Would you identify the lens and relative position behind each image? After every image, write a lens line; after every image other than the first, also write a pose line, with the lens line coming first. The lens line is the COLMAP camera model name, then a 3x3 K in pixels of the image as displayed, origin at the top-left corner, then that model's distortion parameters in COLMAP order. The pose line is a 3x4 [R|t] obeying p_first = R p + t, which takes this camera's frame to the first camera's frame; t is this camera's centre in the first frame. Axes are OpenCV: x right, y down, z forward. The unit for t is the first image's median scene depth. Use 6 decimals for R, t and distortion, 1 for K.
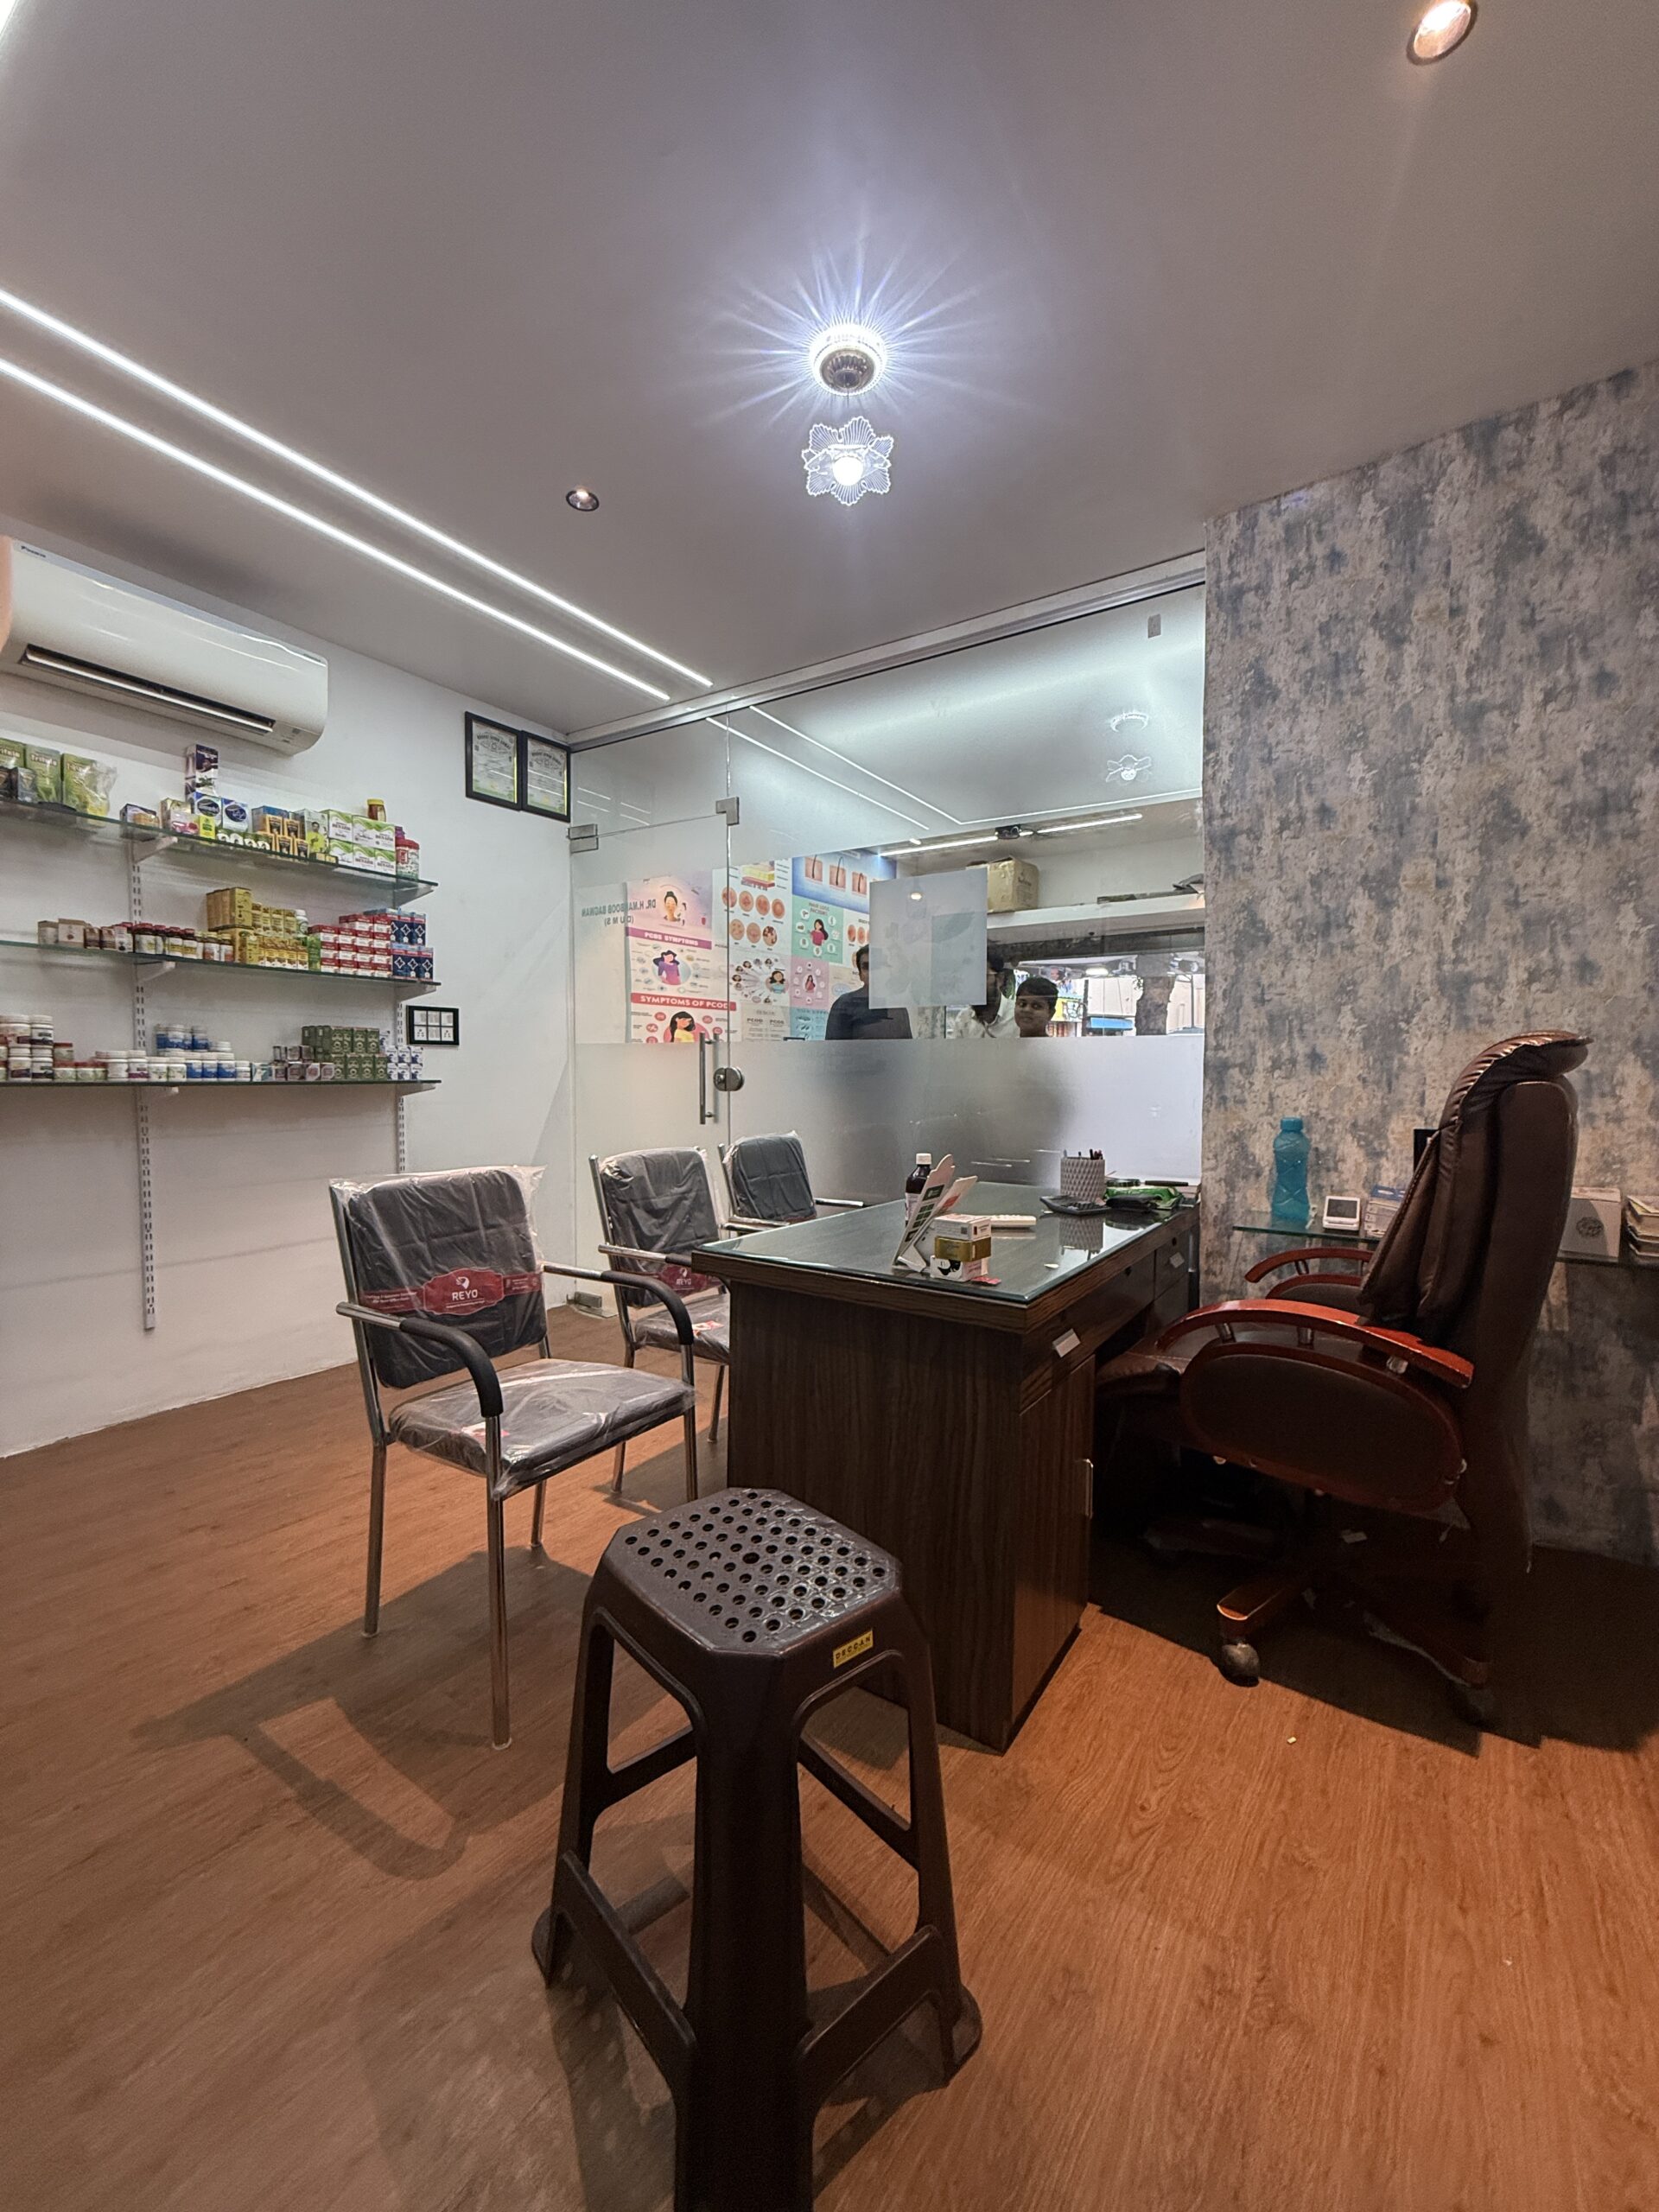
lens RADIAL K [[893.0, 0, 840.3], [0, 893.0, 1110.2], [0, 0, 1]] dist [-0.000731, -0.000440]
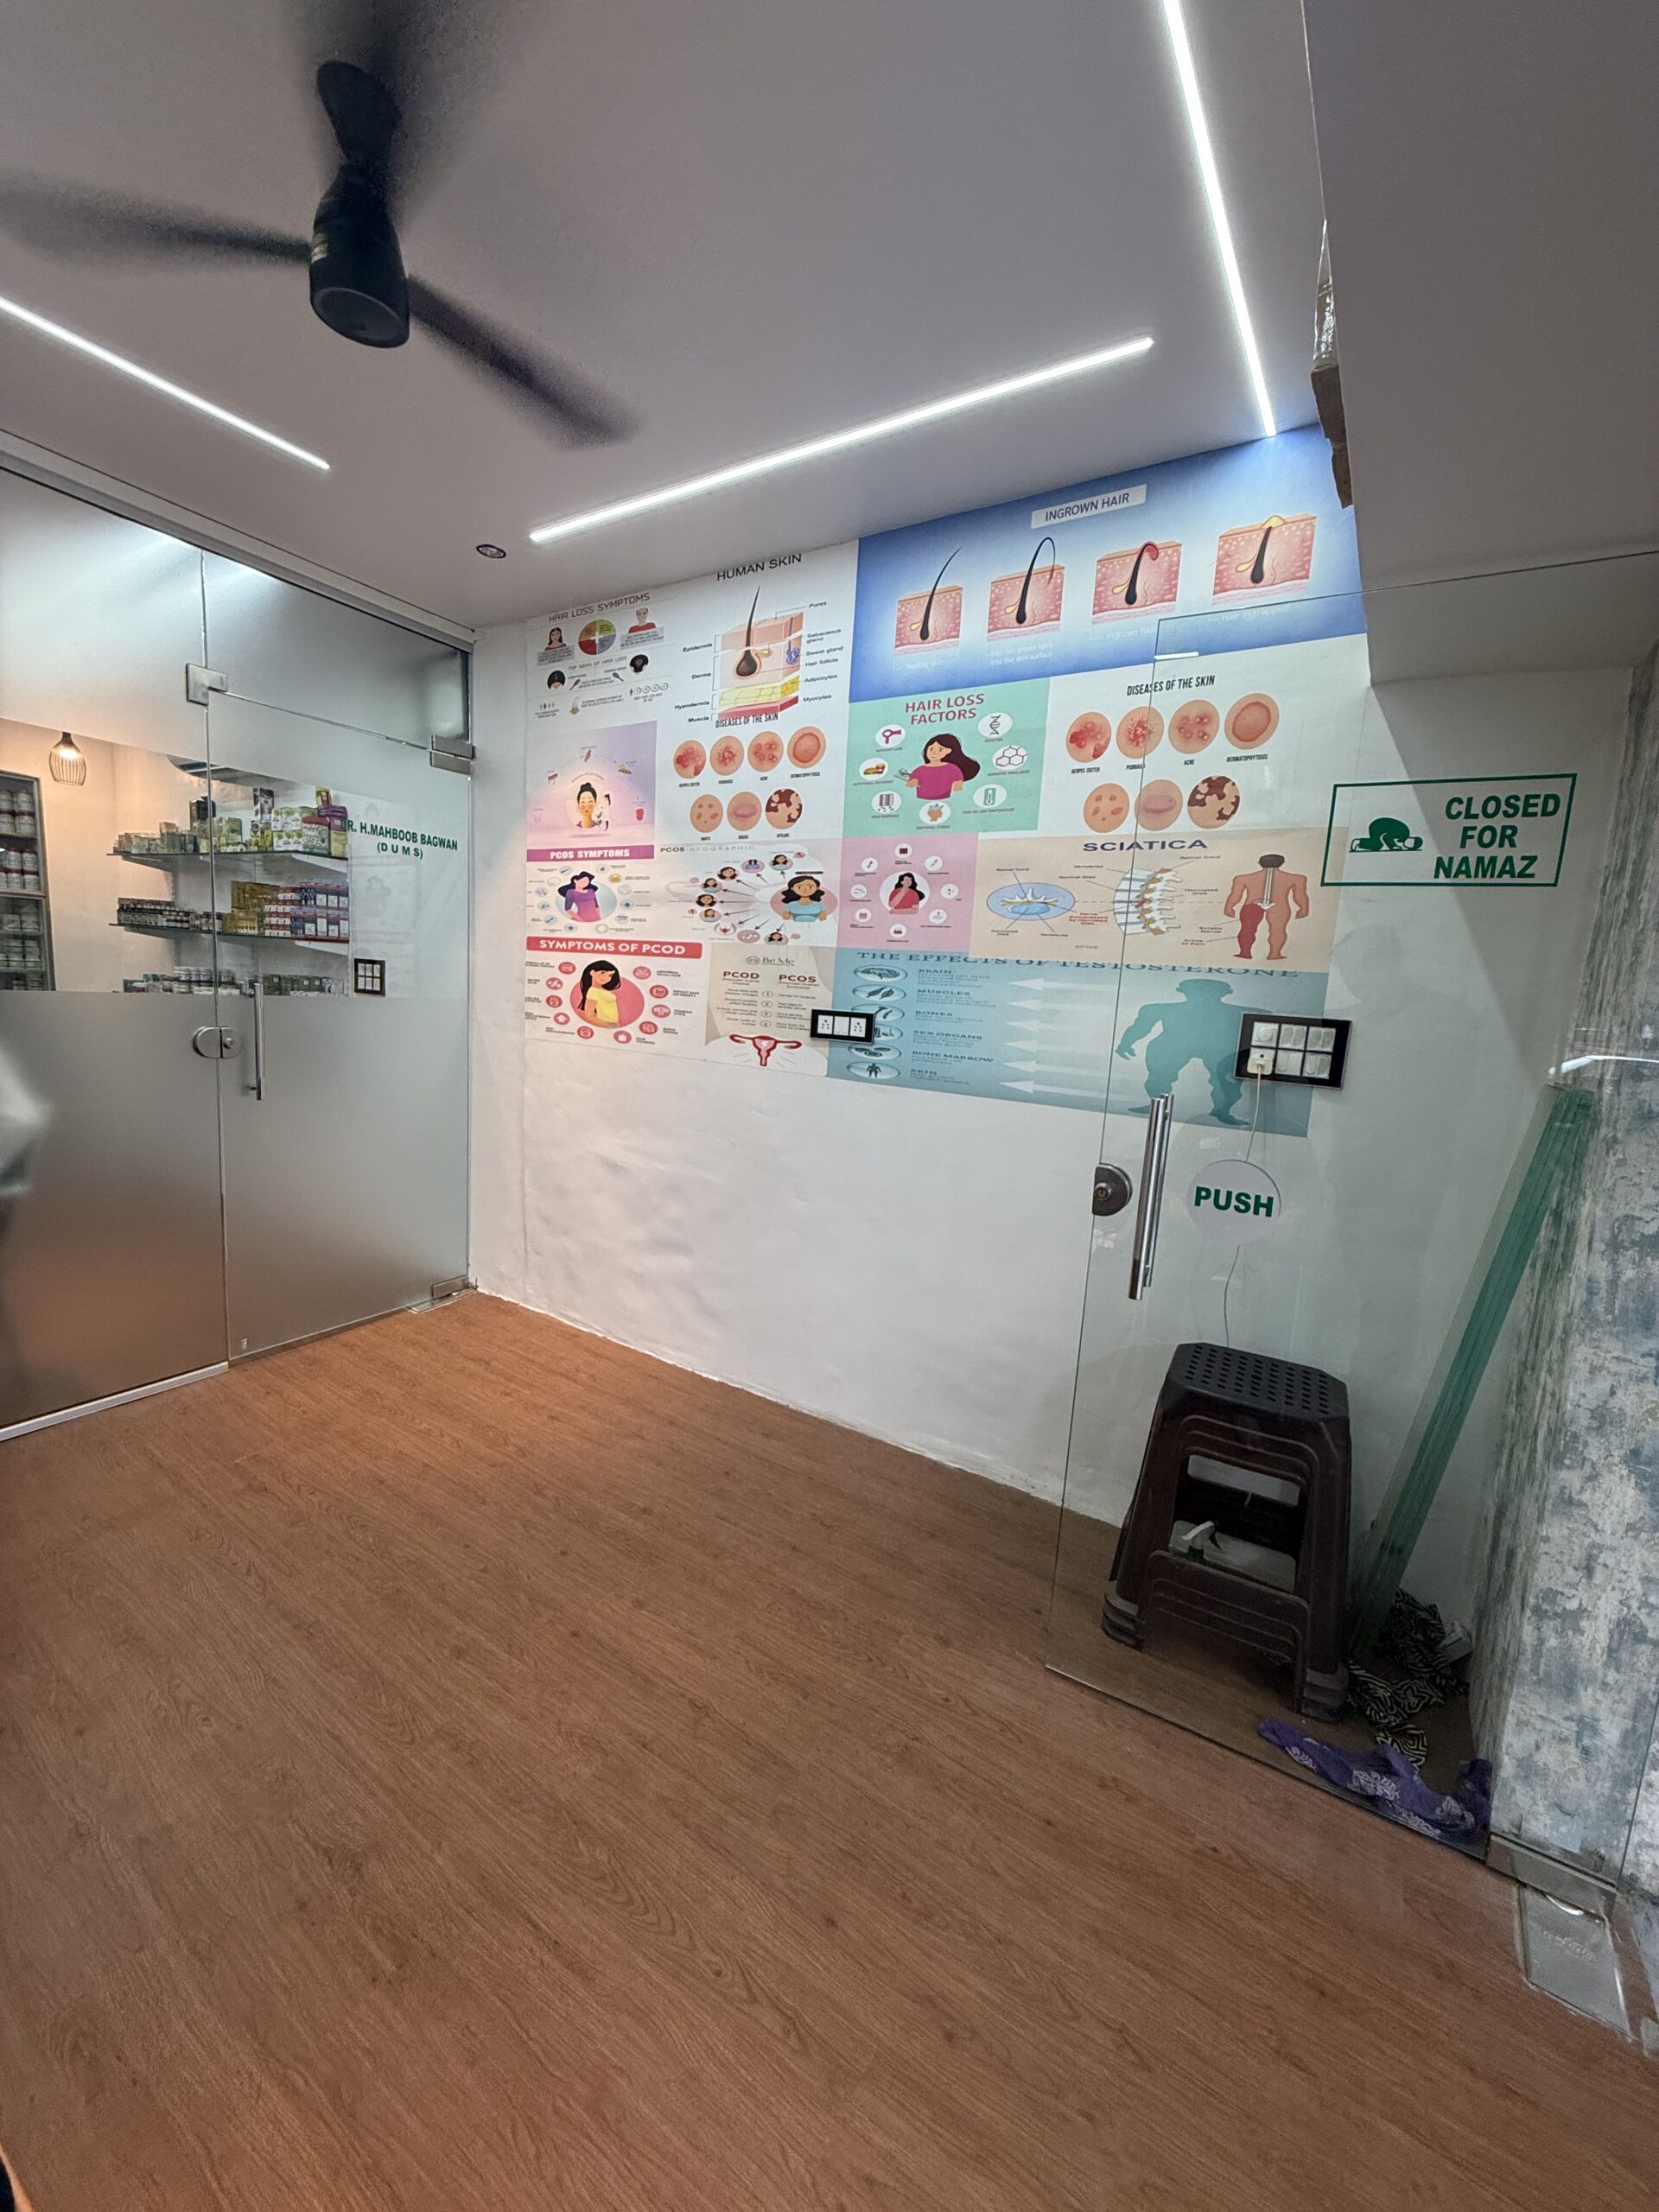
lens RADIAL K [[893.0, 0, 821.9], [0, 893.0, 1114.6], [0, 0, 1]] dist [-0.000731, -0.000440]
pose [[0.006785, 0.144983, -0.989411, 0.692759], [-0.114376, 0.983053, 0.143267, -0.152339], [0.993414, 0.112193, 0.023253, 1.583847]]
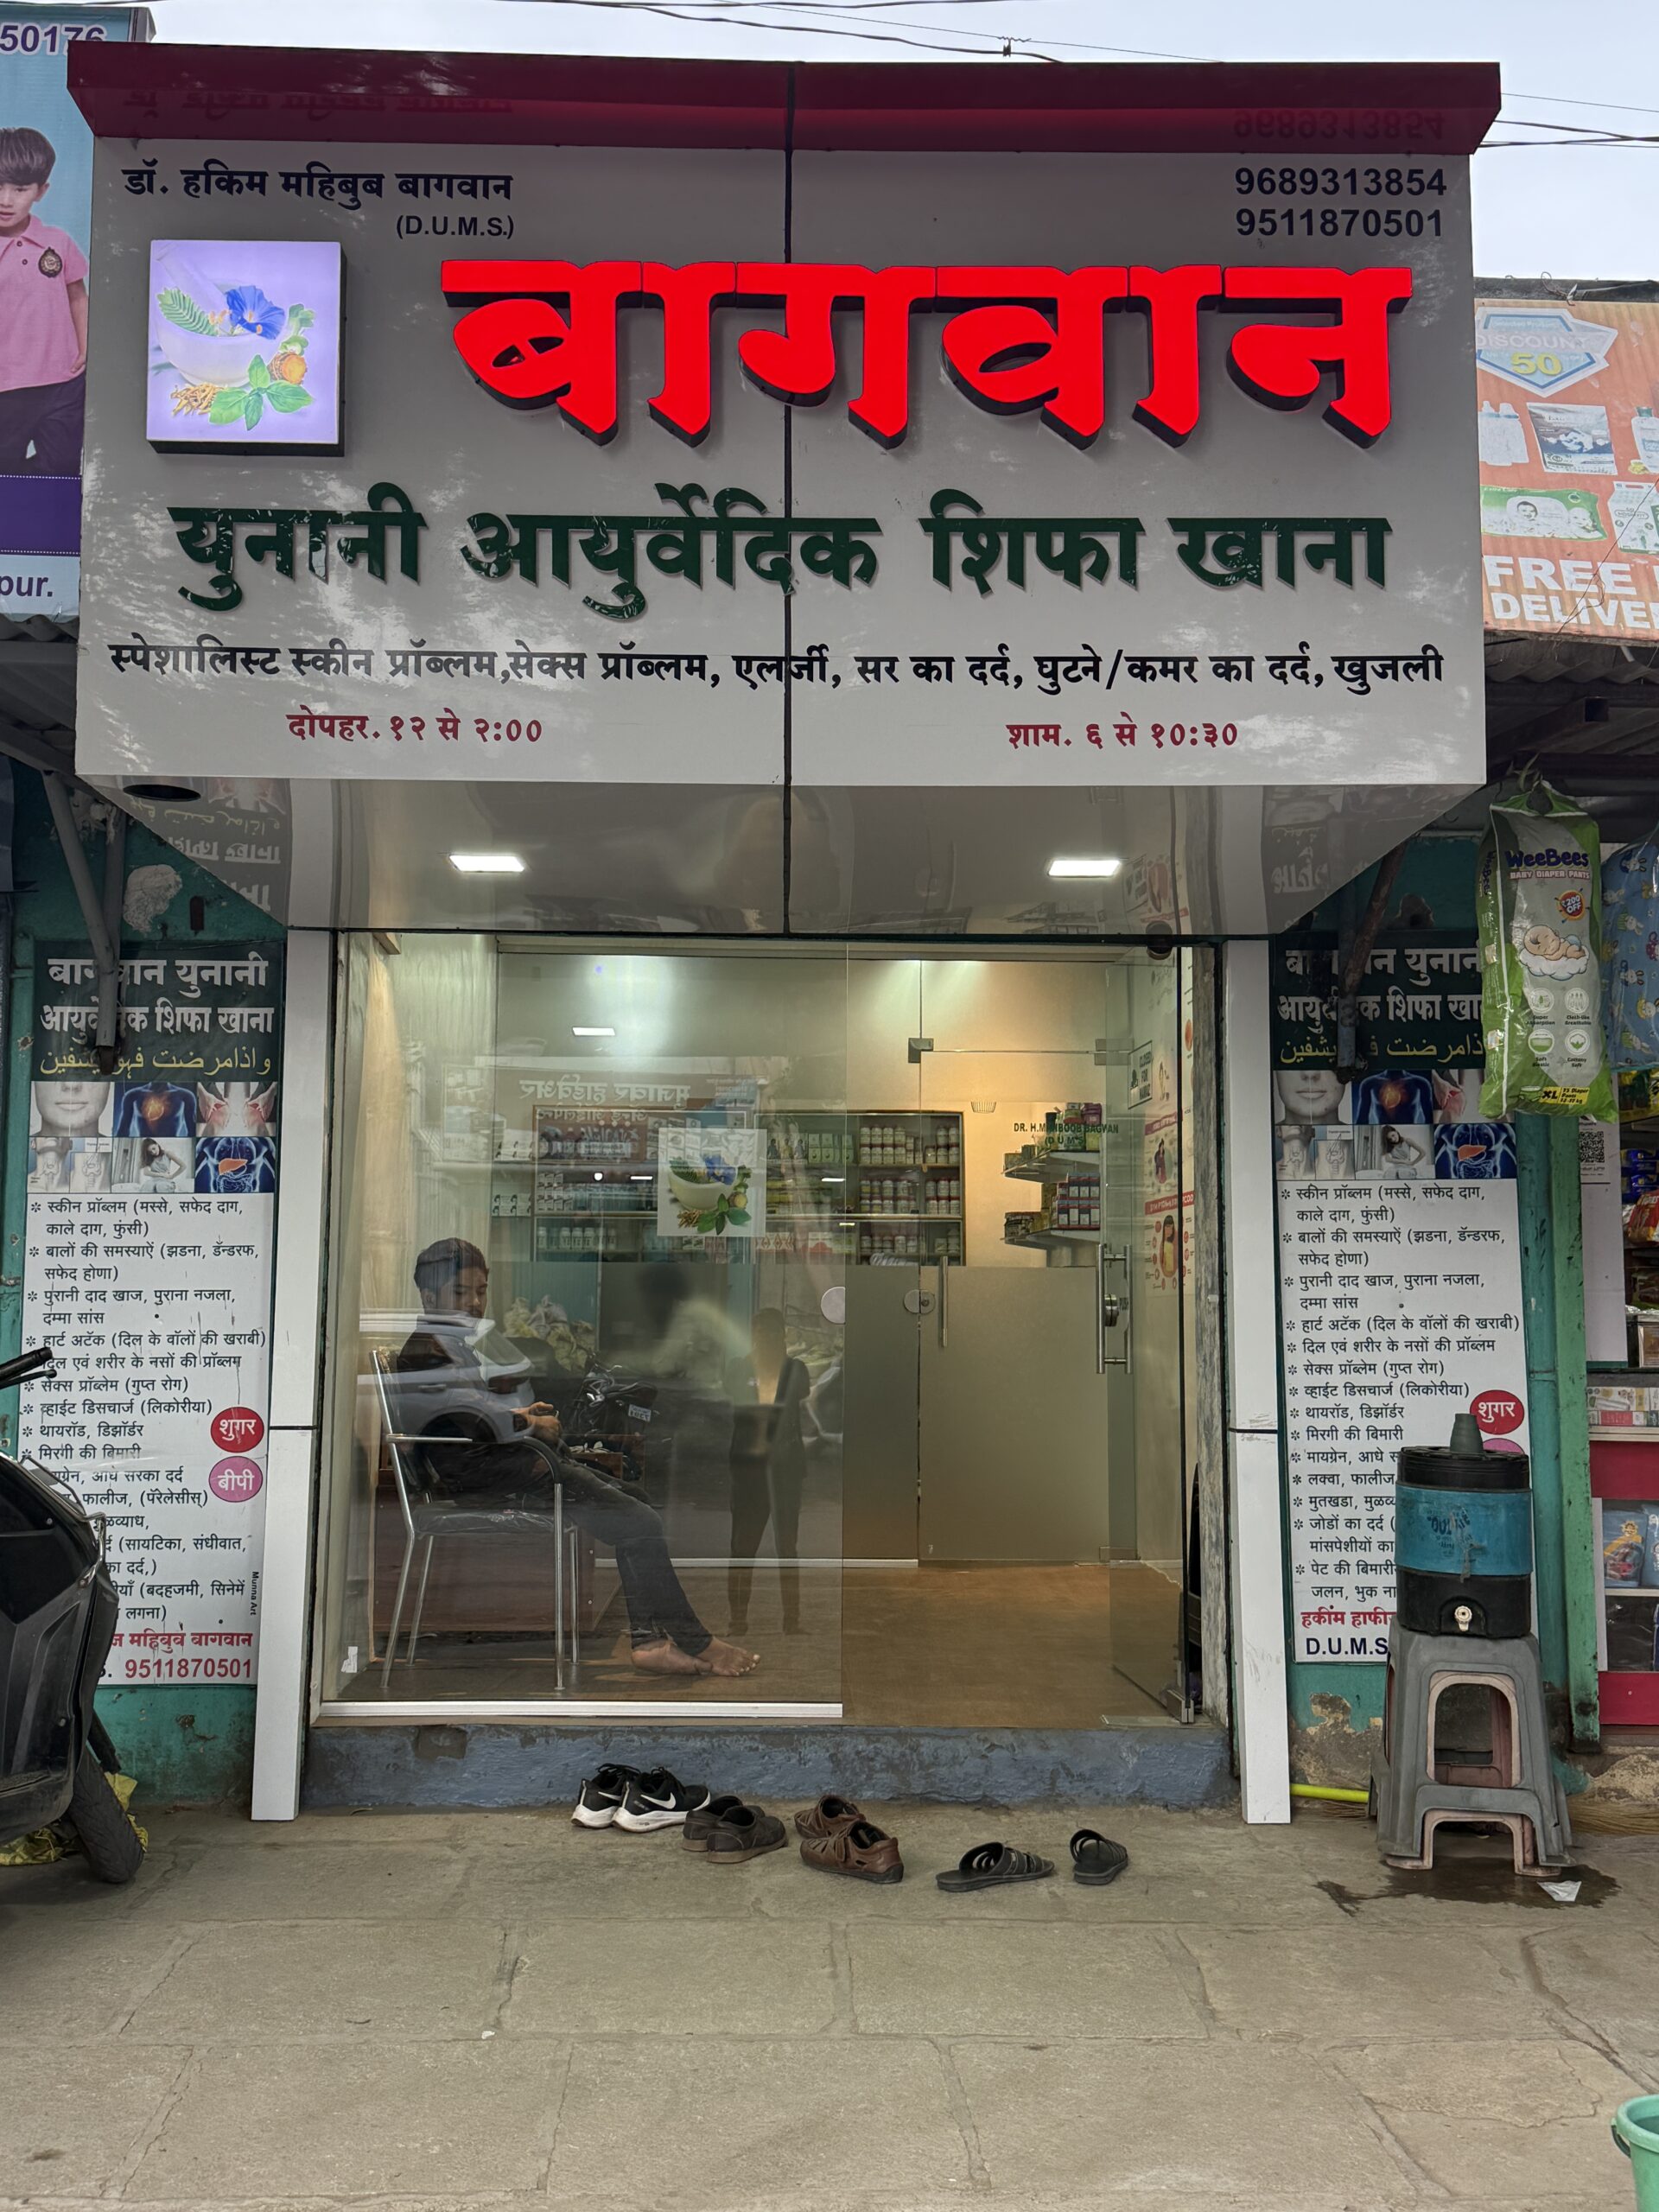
lens RADIAL K [[2211.0, 0, 830.5], [0, 2211.0, 1107.2], [0, 0, 1]] dist [-0.003013, 0.000000]
pose [[-0.829007, -0.065447, -0.555396, 1.465402], [-0.039330, 0.997493, -0.058837, -0.110074], [0.557854, -0.026932, -0.829502, 3.251264]]
